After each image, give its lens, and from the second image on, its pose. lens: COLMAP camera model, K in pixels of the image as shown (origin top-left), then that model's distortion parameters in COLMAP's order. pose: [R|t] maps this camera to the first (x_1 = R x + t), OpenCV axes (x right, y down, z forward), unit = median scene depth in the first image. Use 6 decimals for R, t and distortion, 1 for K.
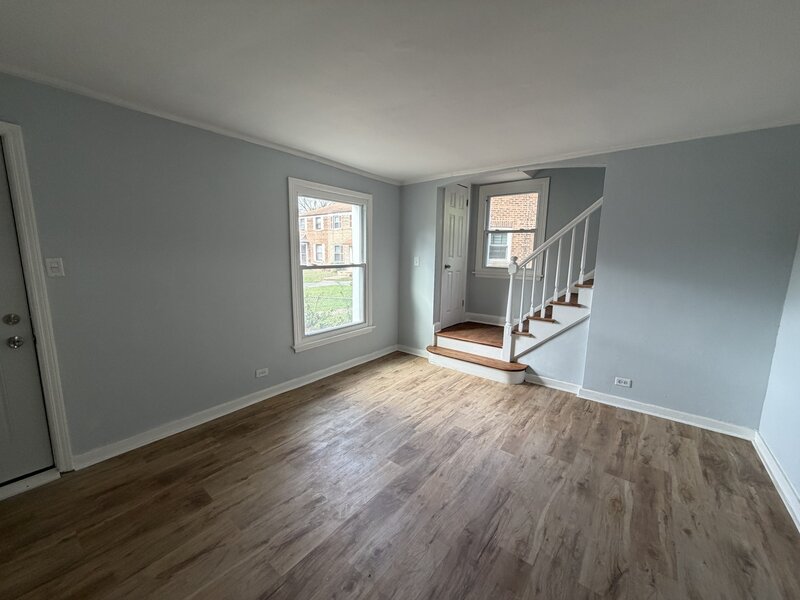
lens RADIAL K [[319.1, 0, 400.4], [0, 319.1, 301.2], [0, 0, 1]] dist [0.000488, 0.000317]
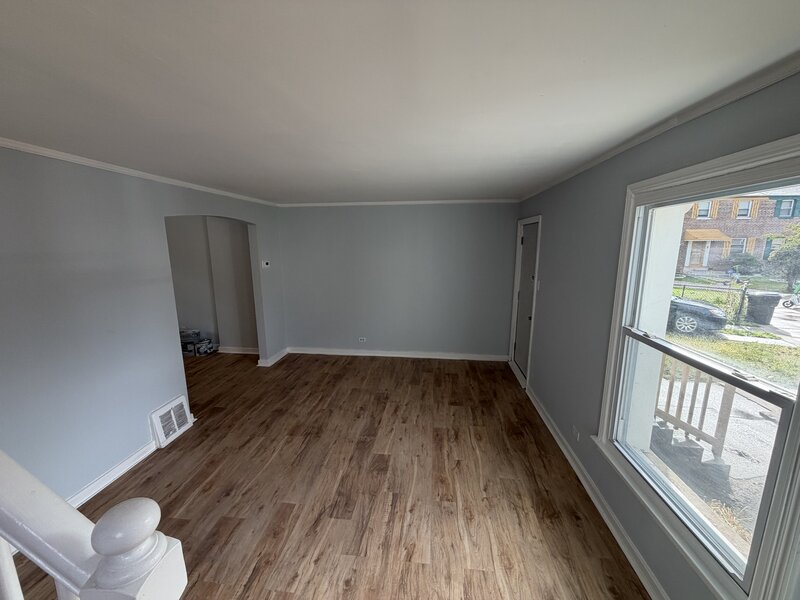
lens RADIAL K [[319.1, 0, 396.3], [0, 319.1, 302.3], [0, 0, 1]] dist [0.000488, 0.000317]
pose [[-0.856928, 0.083520, -0.508624, 0.363598], [-0.086517, 0.949477, 0.301674, -0.308524], [0.508123, 0.302518, -0.806408, 1.288987]]
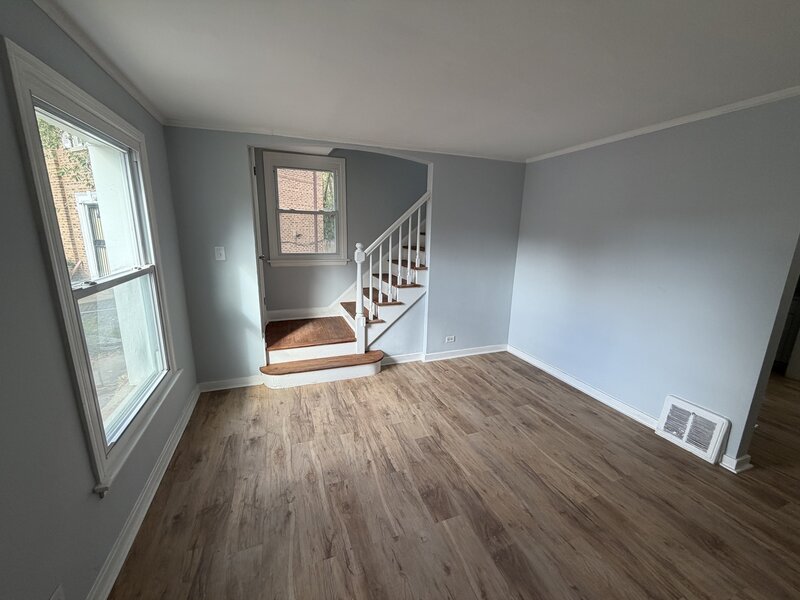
lens RADIAL K [[319.1, 0, 398.3], [0, 319.1, 299.2], [0, 0, 1]] dist [0.000488, 0.000317]
pose [[0.522858, -0.186061, 0.831866, -0.448690], [0.117926, 0.982292, 0.145585, -0.116709], [-0.844223, 0.021979, 0.535541, 0.458808]]
